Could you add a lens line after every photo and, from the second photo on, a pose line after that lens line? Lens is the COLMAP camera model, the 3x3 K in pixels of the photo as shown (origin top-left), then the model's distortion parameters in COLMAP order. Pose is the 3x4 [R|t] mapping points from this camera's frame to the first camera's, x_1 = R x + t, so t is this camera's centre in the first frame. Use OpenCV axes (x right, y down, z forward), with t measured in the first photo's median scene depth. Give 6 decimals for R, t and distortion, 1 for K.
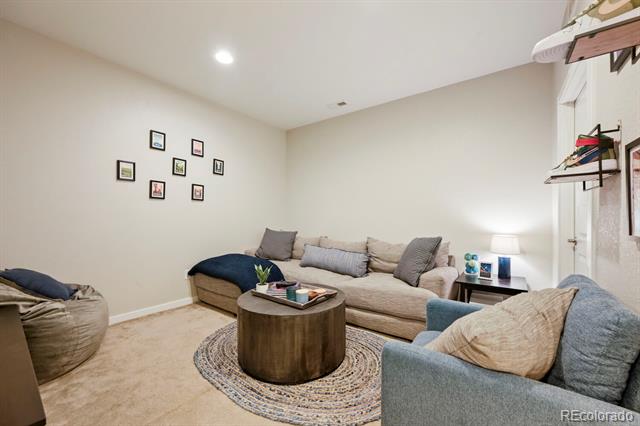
lens RADIAL K [[254.3, 0, 318.2], [0, 254.3, 212.6], [0, 0, 1]] dist [0.000799, -0.000022]
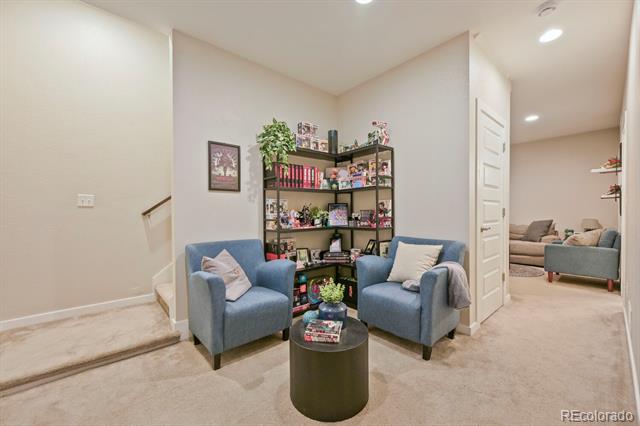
lens RADIAL K [[254.3, 0, 320.7], [0, 254.3, 212.8], [0, 0, 1]] dist [0.000799, -0.000022]
pose [[0.979264, -0.003597, -0.202556, -0.466098], [0.007548, 0.999796, 0.018733, -0.007730], [0.202448, -0.019873, 0.979091, -0.697021]]
